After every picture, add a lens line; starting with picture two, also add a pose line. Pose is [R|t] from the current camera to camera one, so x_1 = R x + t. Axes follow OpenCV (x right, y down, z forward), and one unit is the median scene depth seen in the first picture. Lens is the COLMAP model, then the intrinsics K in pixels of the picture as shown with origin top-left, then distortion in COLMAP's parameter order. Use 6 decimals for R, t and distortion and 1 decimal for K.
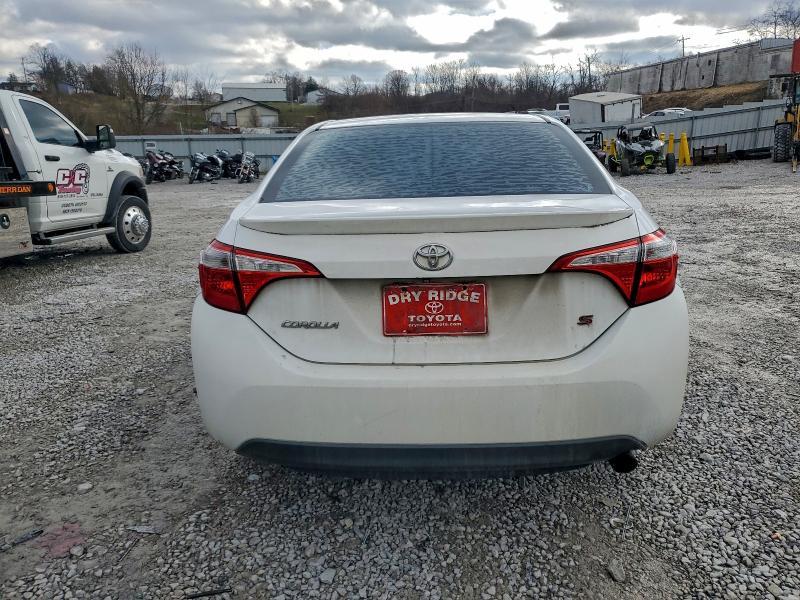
lens RADIAL K [[630.2, 0, 401.4], [0, 630.2, 301.7], [0, 0, 1]] dist [0.015293, -0.000412]
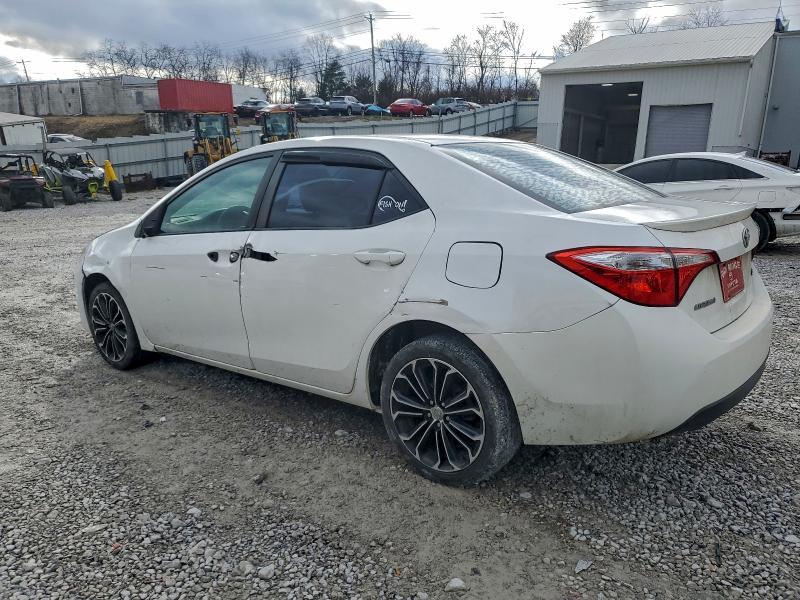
lens RADIAL K [[630.2, 0, 404.0], [0, 630.2, 306.8], [0, 0, 1]] dist [0.015293, -0.000412]
pose [[0.594664, -0.160054, 0.787881, -0.052413], [0.187679, 0.980544, 0.057539, -0.004918], [-0.781761, 0.113653, 0.613133, 0.025157]]
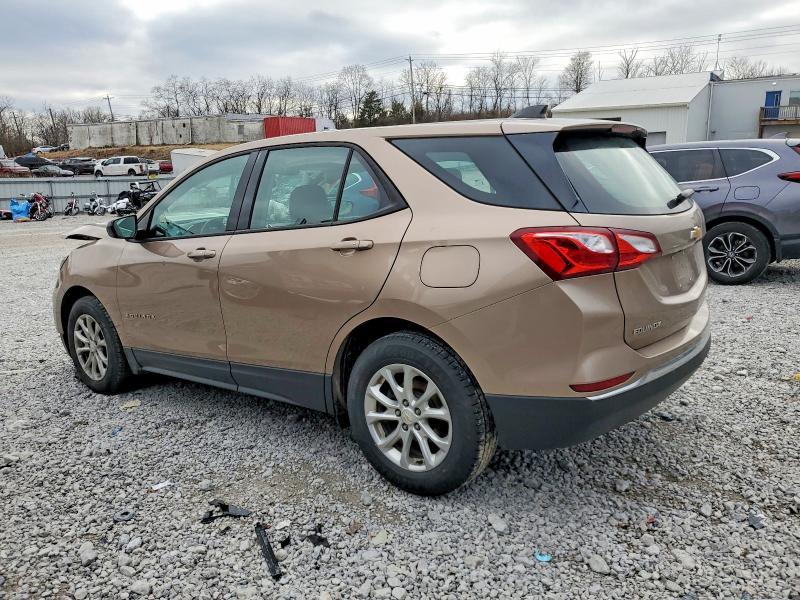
lens RADIAL K [[630.2, 0, 399.0], [0, 630.2, 296.9], [0, 0, 1]] dist [0.015293, -0.000412]
pose [[0.609574, -0.147135, 0.778955, -0.351181], [0.207588, 0.977963, 0.022277, 0.028475], [-0.765066, 0.148122, 0.626684, -0.096810]]
